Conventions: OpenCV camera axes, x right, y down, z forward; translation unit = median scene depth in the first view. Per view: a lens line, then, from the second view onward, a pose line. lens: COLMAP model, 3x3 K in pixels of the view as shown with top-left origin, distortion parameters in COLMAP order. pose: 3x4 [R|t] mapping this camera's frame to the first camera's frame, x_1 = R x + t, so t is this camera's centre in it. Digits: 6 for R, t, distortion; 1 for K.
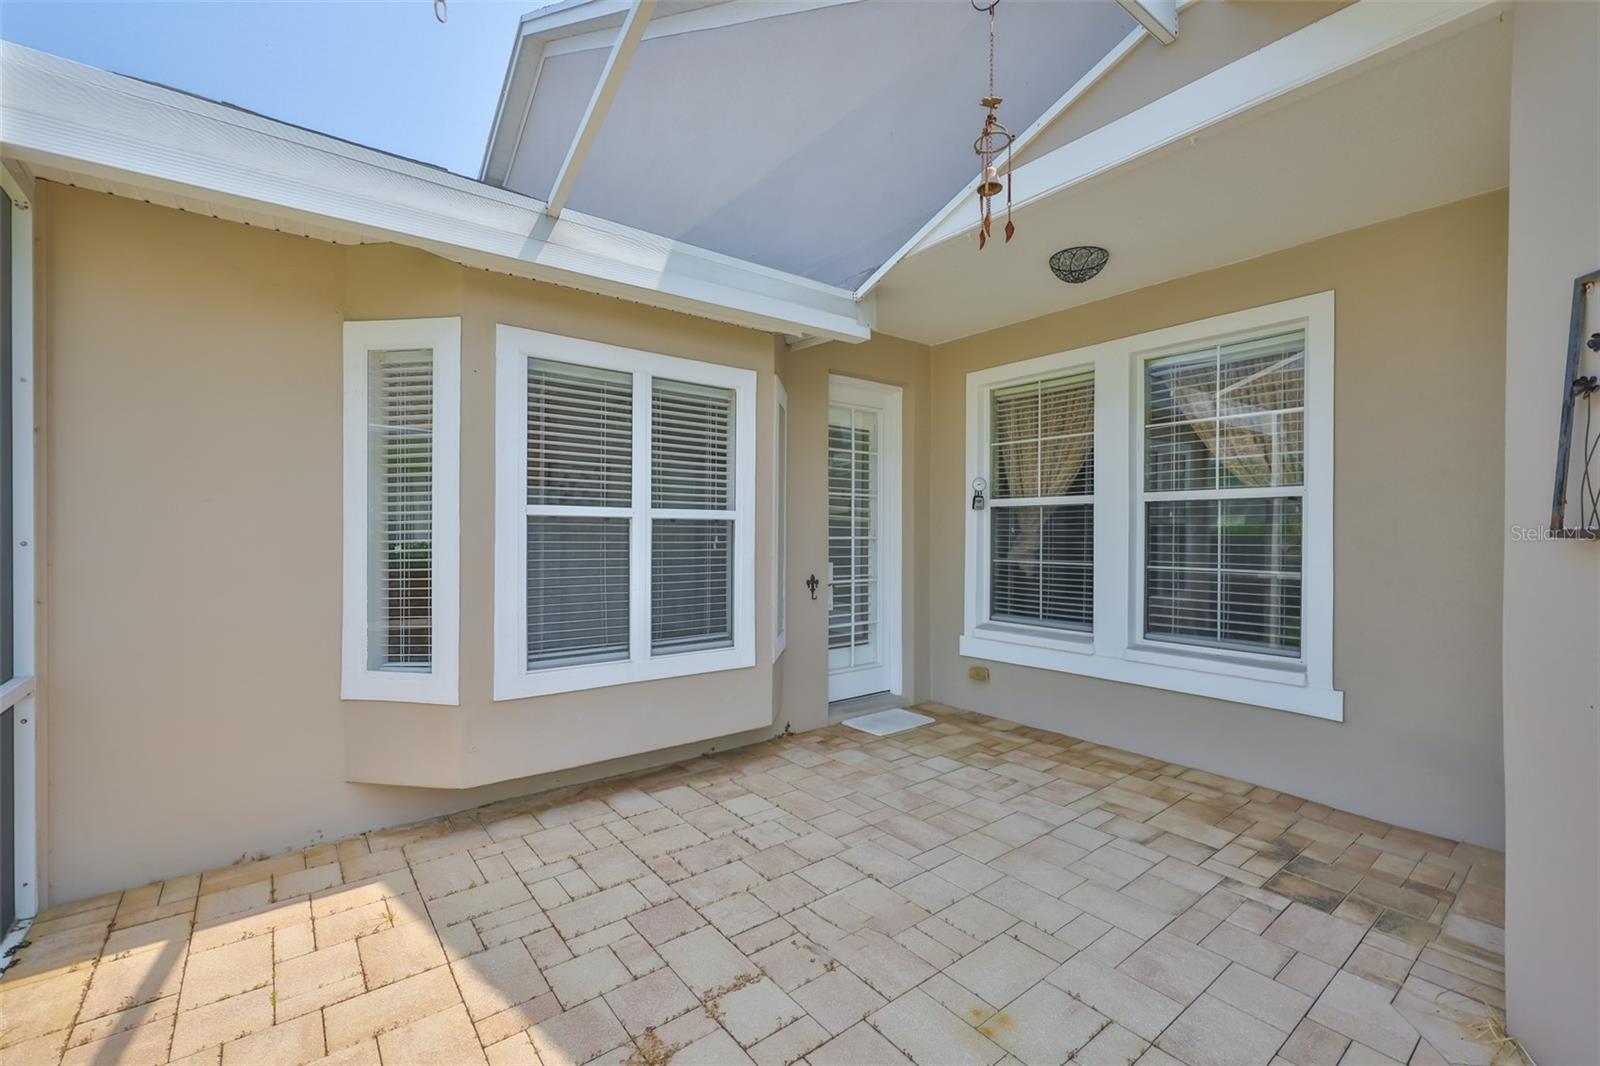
lens RADIAL K [[675.4, 0, 800.0], [0, 675.4, 533.0], [0, 0, 1]] dist [-0.001339, 0.000079]
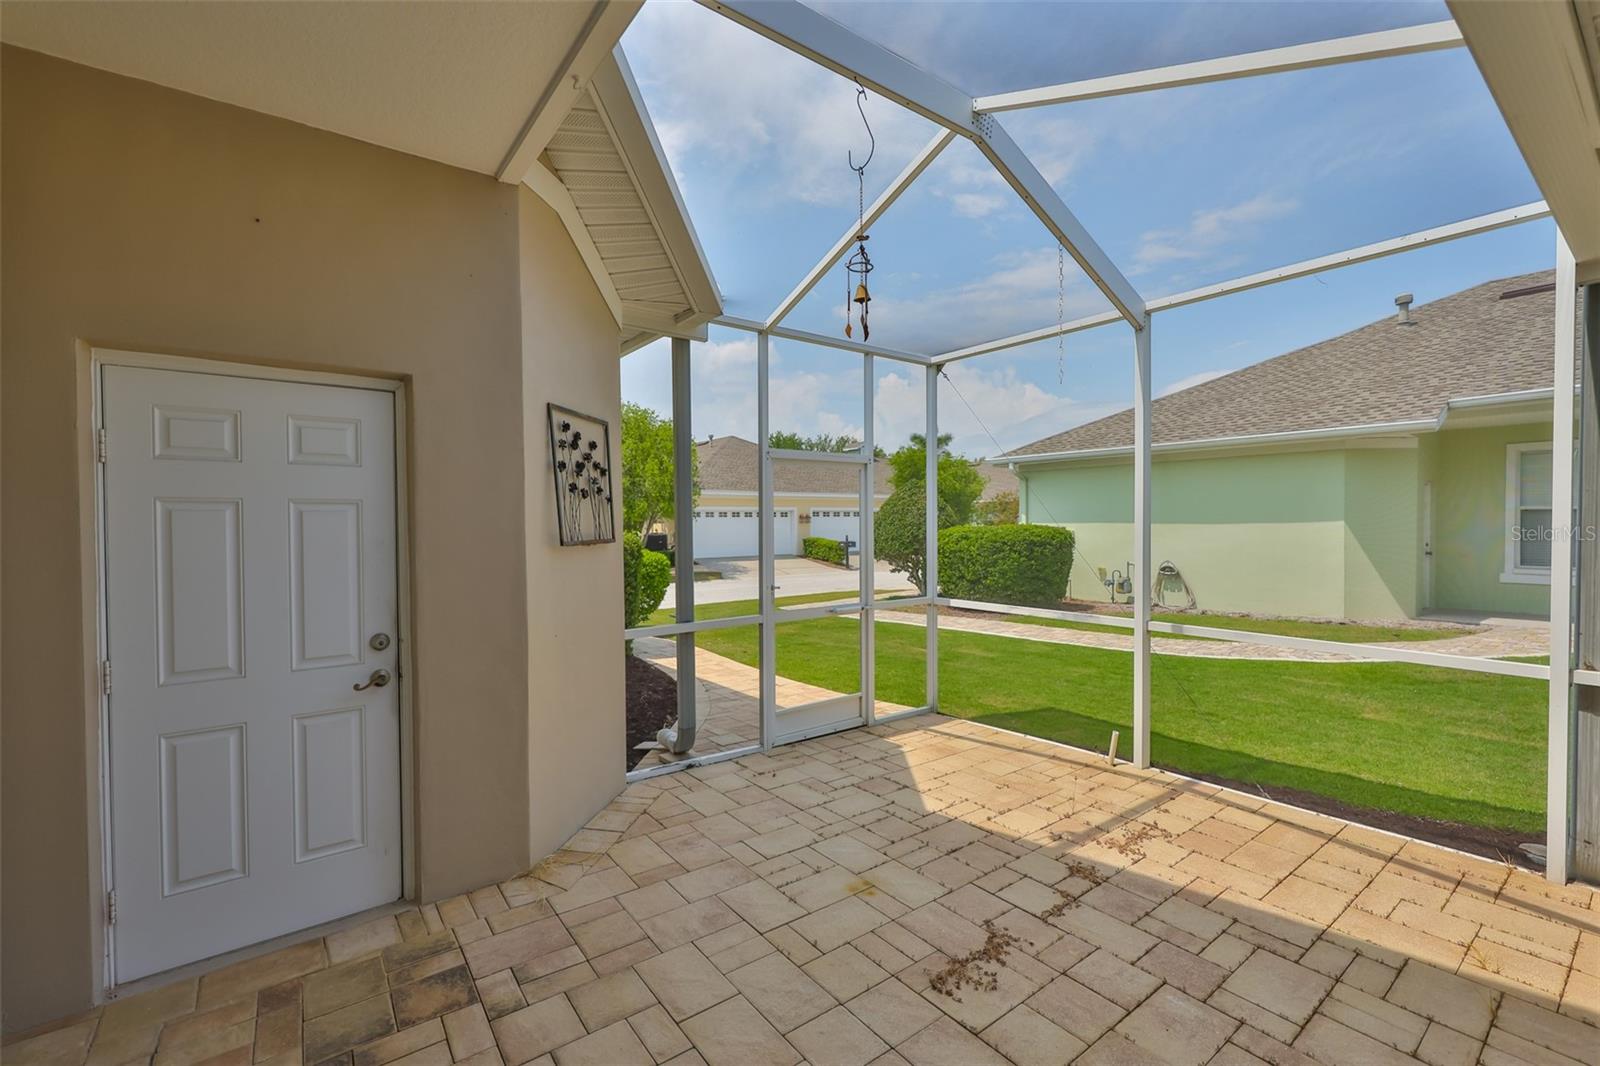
lens RADIAL K [[675.4, 0, 800.0], [0, 675.4, 533.0], [0, 0, 1]] dist [-0.001339, 0.000079]
pose [[-0.999867, 0.004051, 0.015824, 0.334885], [0.004452, 0.999667, 0.025402, -0.053556], [-0.015716, 0.025470, -0.999552, 2.070340]]
